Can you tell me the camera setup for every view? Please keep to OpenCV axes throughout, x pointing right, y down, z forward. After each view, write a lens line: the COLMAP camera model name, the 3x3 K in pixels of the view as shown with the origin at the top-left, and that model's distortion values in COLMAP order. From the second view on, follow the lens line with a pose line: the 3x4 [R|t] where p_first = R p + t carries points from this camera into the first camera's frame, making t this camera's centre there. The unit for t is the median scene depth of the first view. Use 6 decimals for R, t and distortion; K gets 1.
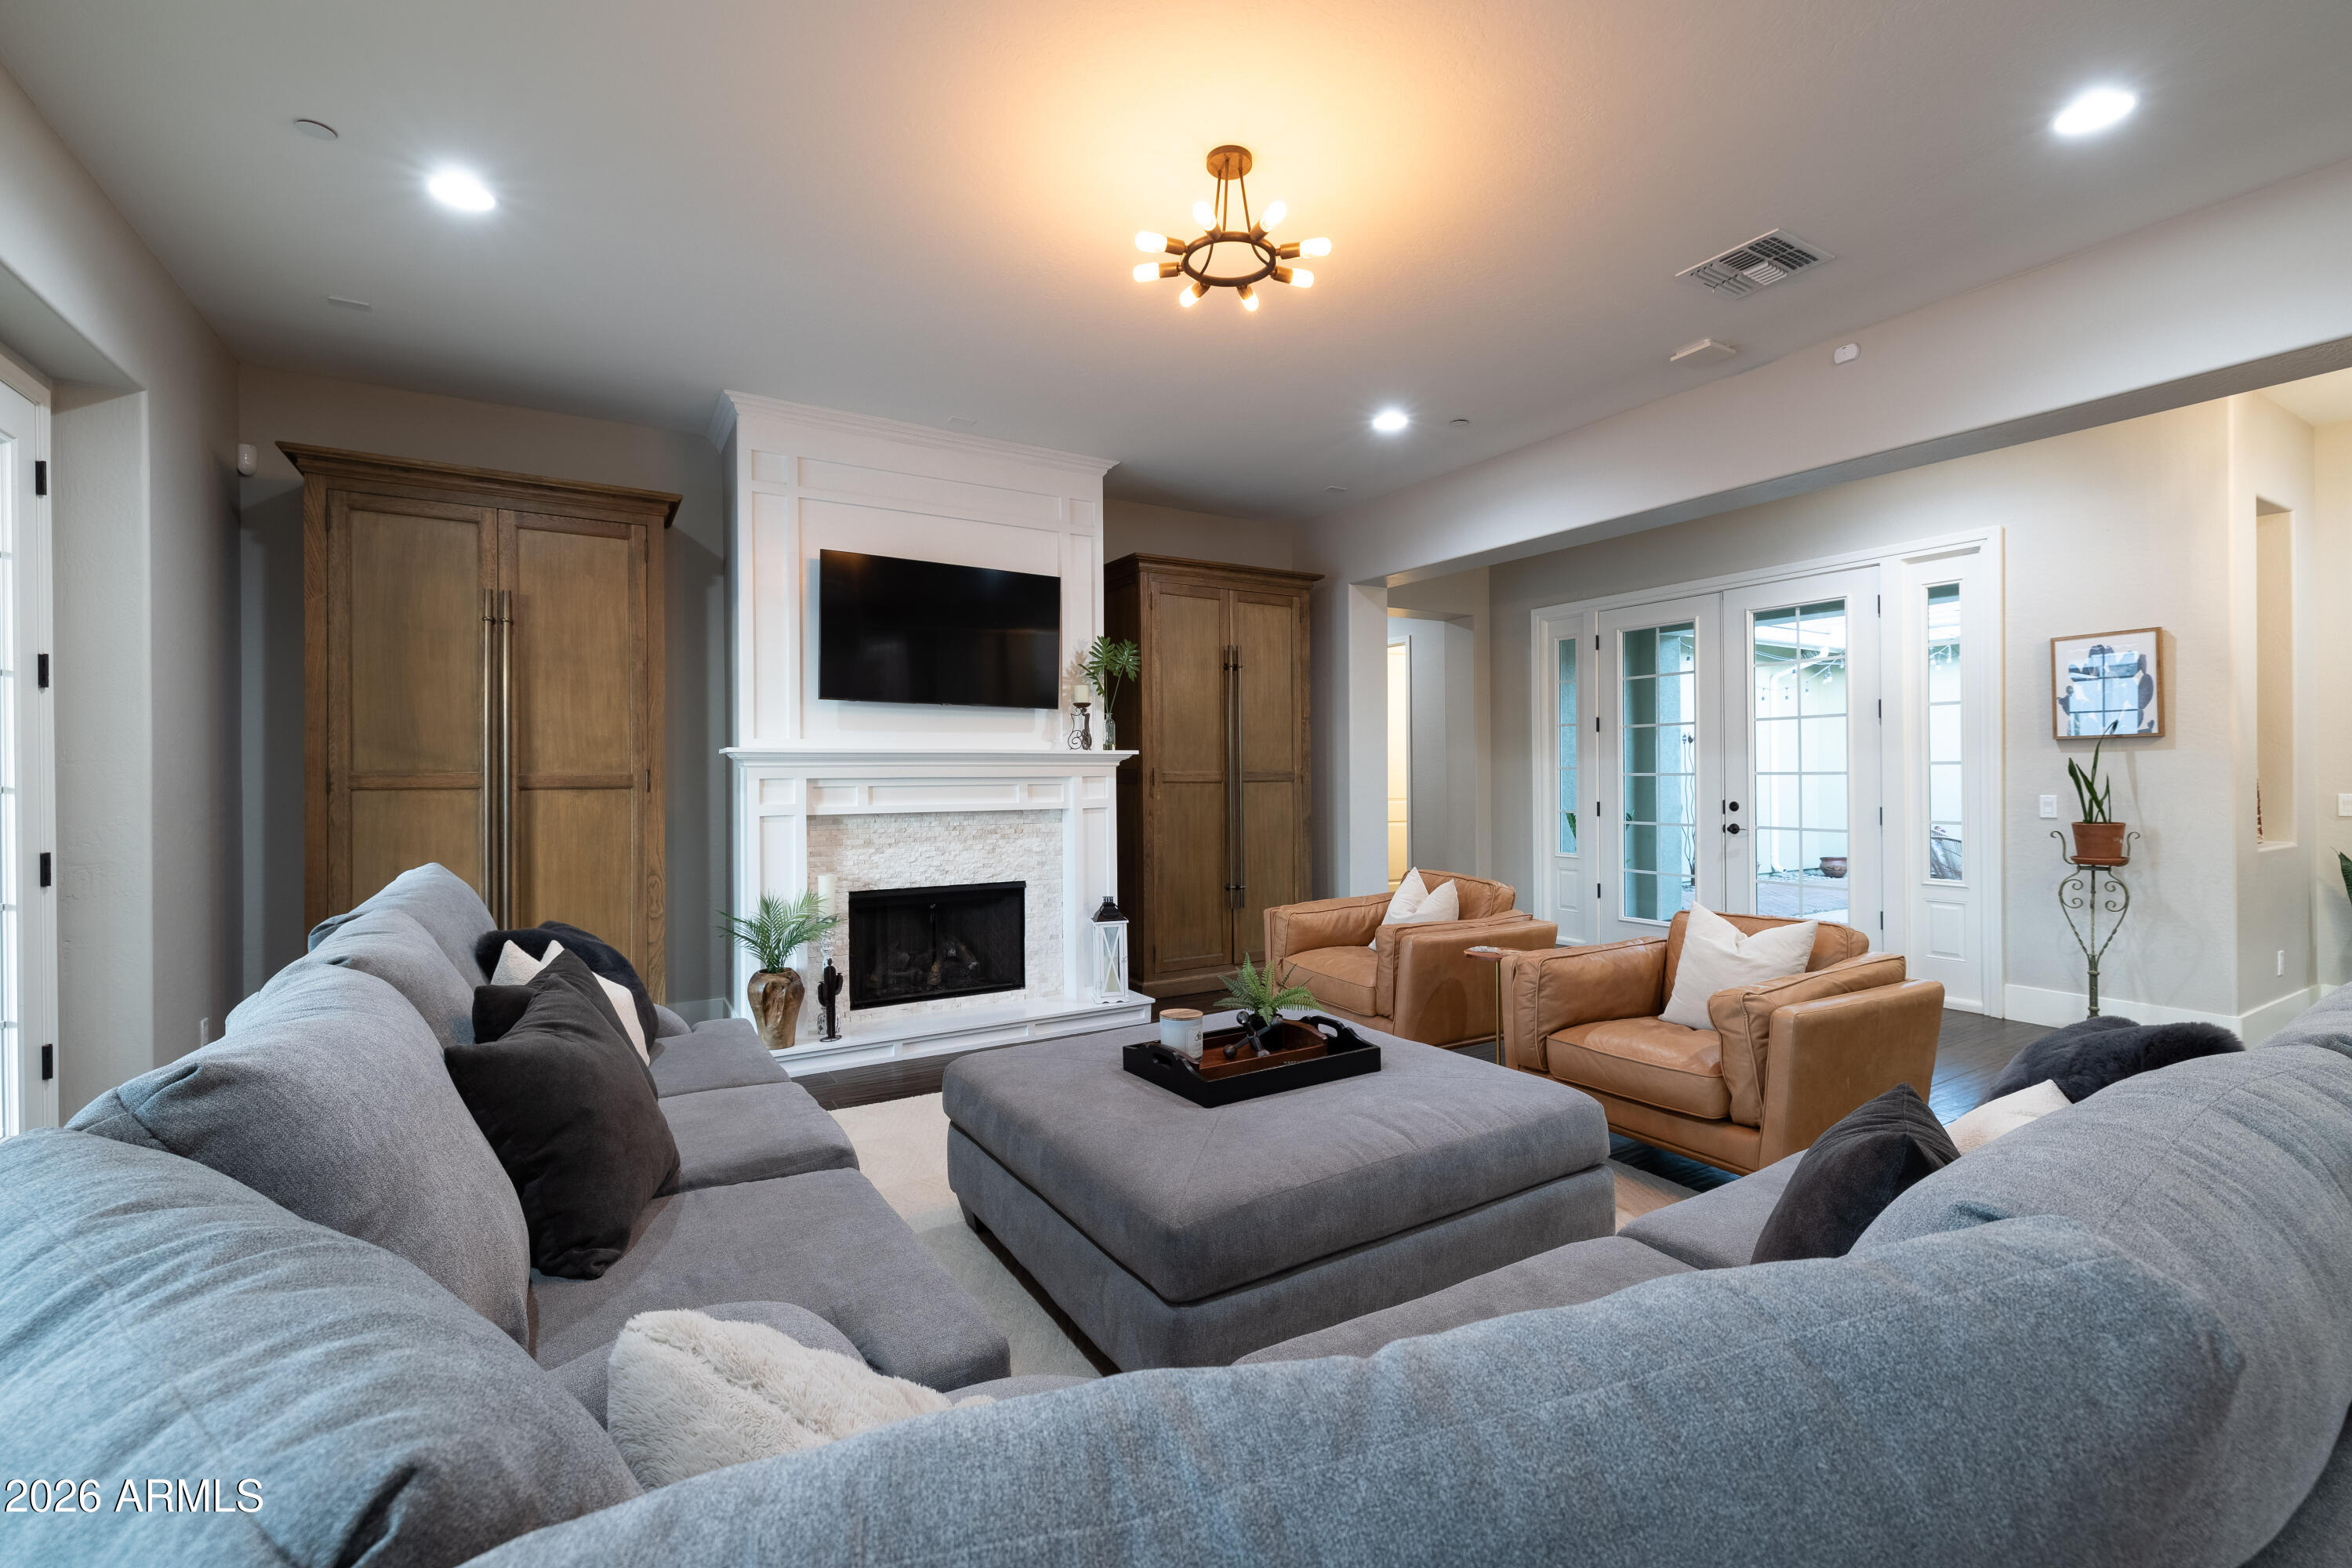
lens RADIAL K [[1007.2, 0, 1175.6], [0, 1007.2, 777.5], [0, 0, 1]] dist [0.000179, -0.000055]
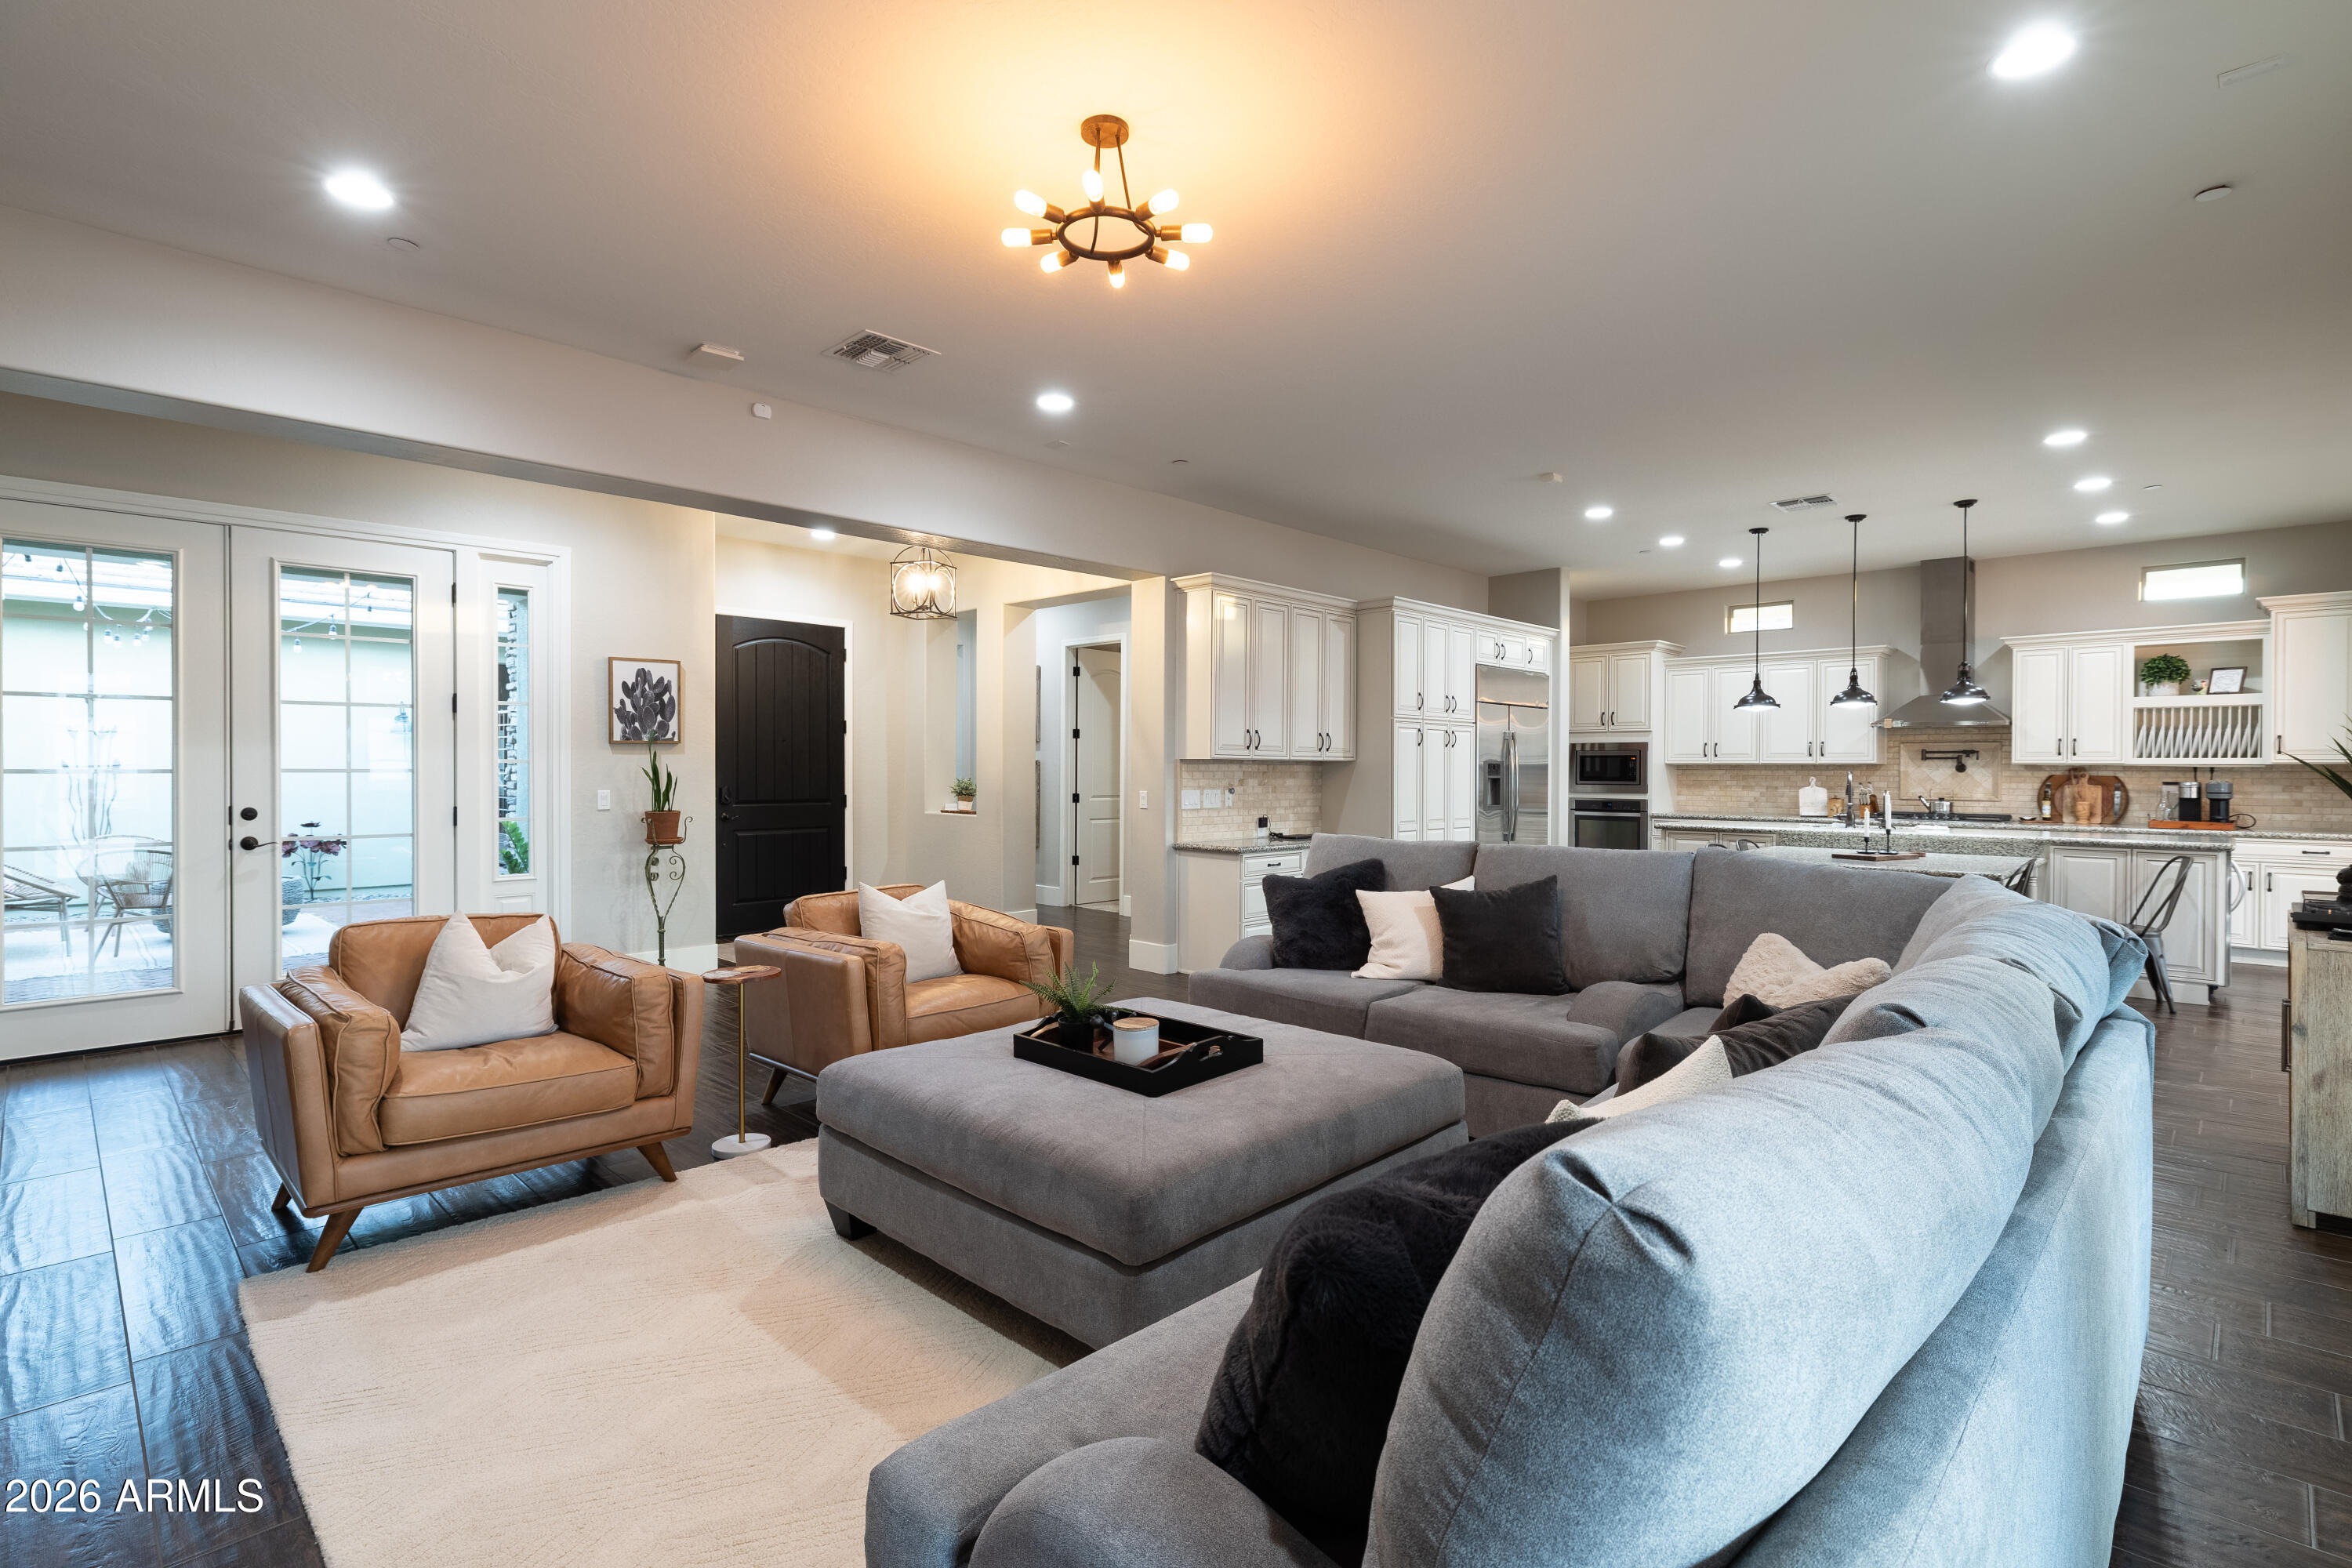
lens RADIAL K [[1112.4, 0, 1184.2], [0, 1112.4, 778.6], [0, 0, 1]] dist [0.004870, 0.000382]
pose [[-0.258505, -0.003056, 0.966005, -0.566877], [0.000495, 0.999994, 0.003296, 0.000103], [-0.966010, 0.001330, -0.258502, 0.693113]]
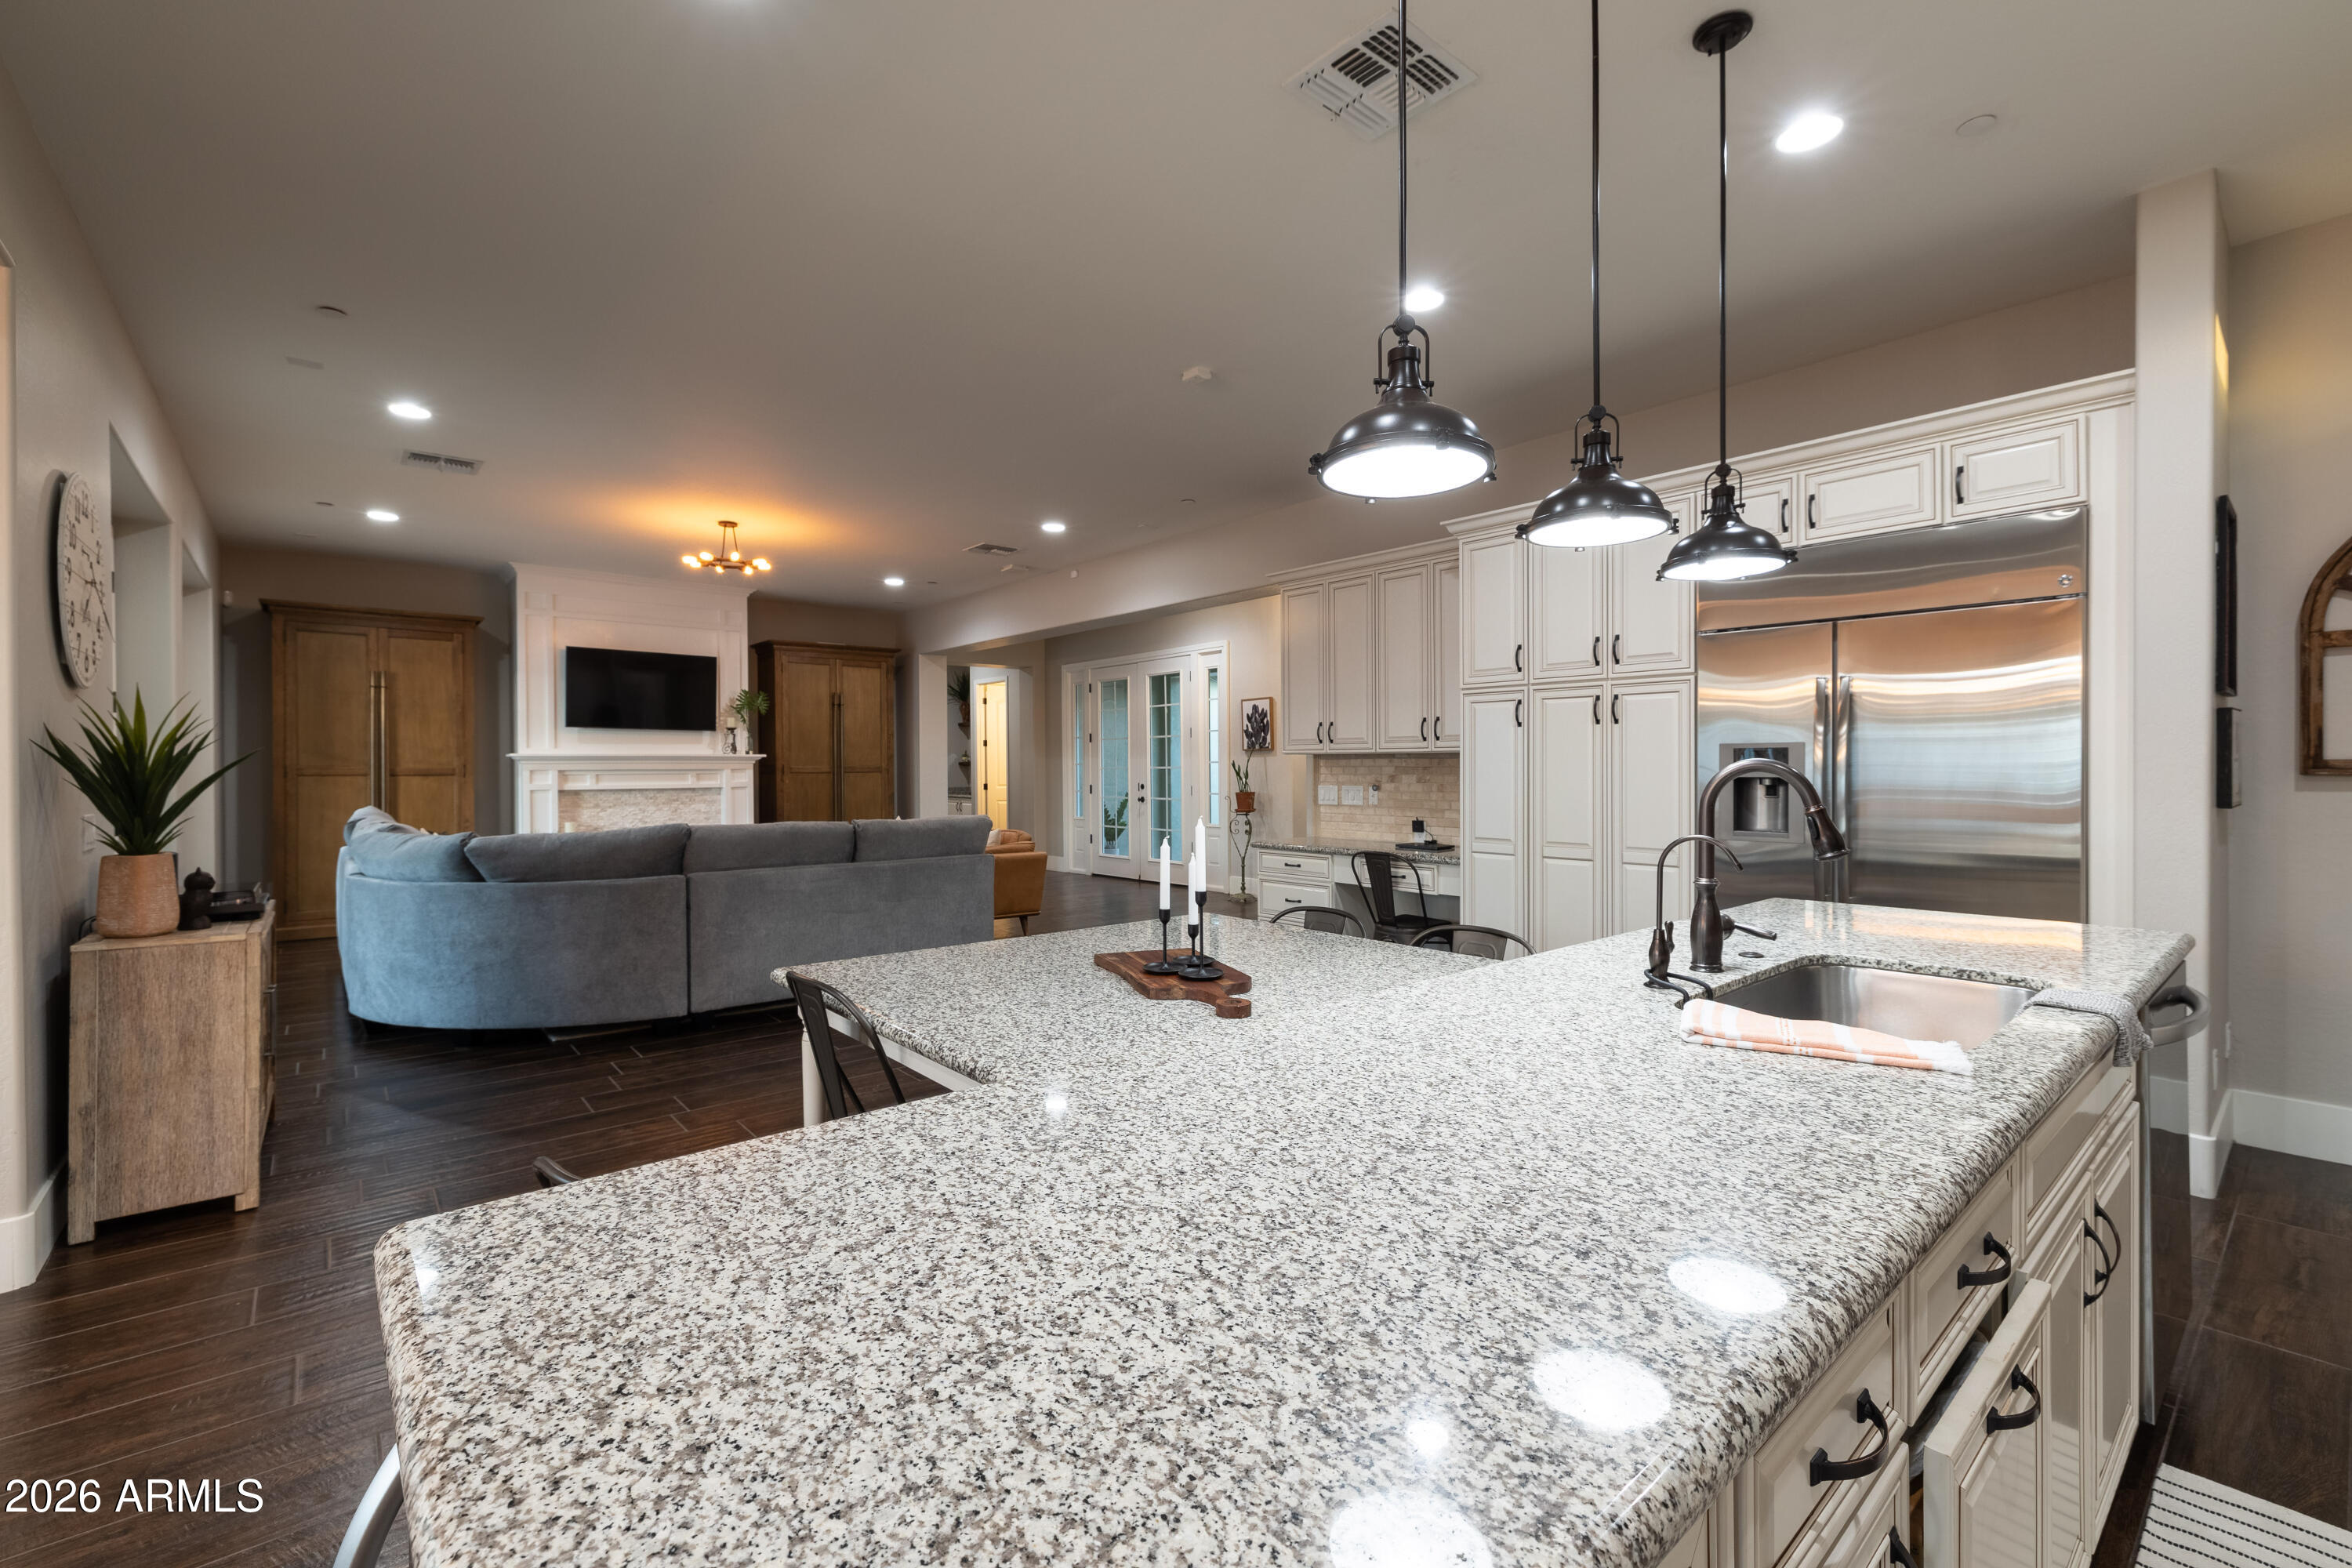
lens RADIAL K [[1007.2, 0, 1183.7], [0, 1007.2, 776.1], [0, 0, 1]] dist [0.000179, -0.000055]
pose [[0.987074, -0.000338, 0.160266, 0.445262], [-0.000609, 0.999983, 0.005861, 0.000170], [-0.160265, -0.005882, 0.987056, -0.954649]]
